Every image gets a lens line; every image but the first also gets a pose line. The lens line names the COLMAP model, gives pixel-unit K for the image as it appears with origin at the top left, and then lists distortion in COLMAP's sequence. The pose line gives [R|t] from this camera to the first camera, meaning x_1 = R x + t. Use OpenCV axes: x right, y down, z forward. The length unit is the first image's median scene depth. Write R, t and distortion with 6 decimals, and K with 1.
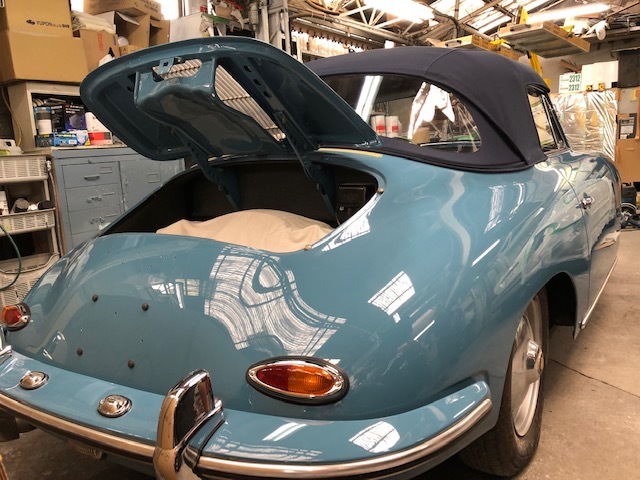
lens RADIAL K [[519.4, 0, 321.0], [0, 519.4, 223.0], [0, 0, 1]] dist [0.012594, -0.040366]
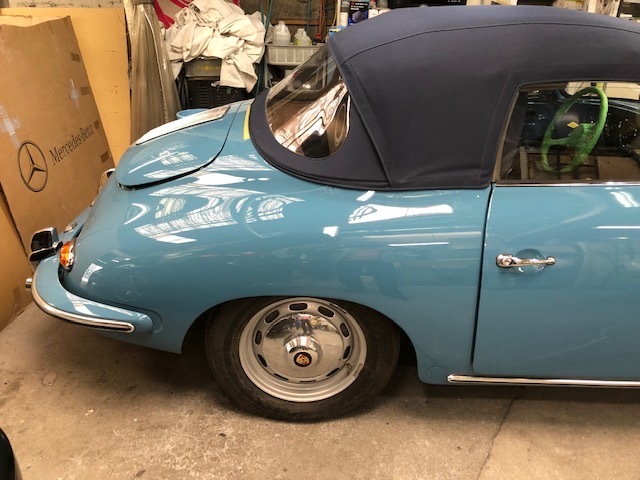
lens RADIAL K [[519.4, 0, 317.9], [0, 519.4, 238.8], [0, 0, 1]] dist [0.012594, -0.040366]
pose [[0.554872, 0.426708, -0.714169, 0.602717], [-0.157754, 0.896834, 0.413283, -0.241903], [0.816842, -0.116656, 0.564942, 0.213195]]
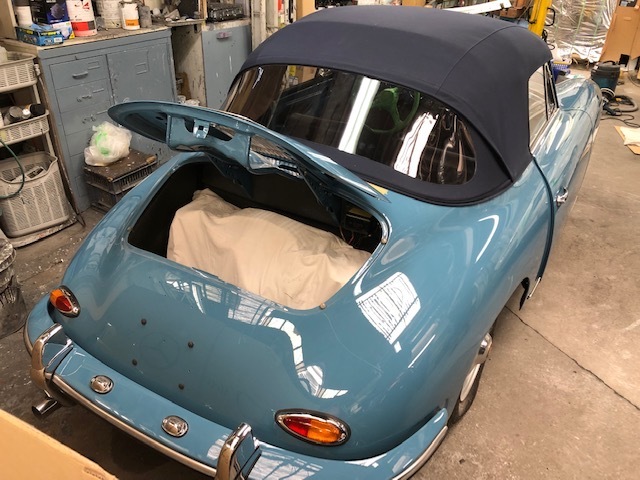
lens RADIAL K [[519.4, 0, 323.1], [0, 519.4, 234.2], [0, 0, 1]] dist [0.012594, -0.040366]
pose [[0.995288, 0.059250, 0.076751, -0.051478], [-0.083053, 0.929435, 0.359516, -0.221260], [-0.050034, -0.364197, 0.929977, -0.036306]]
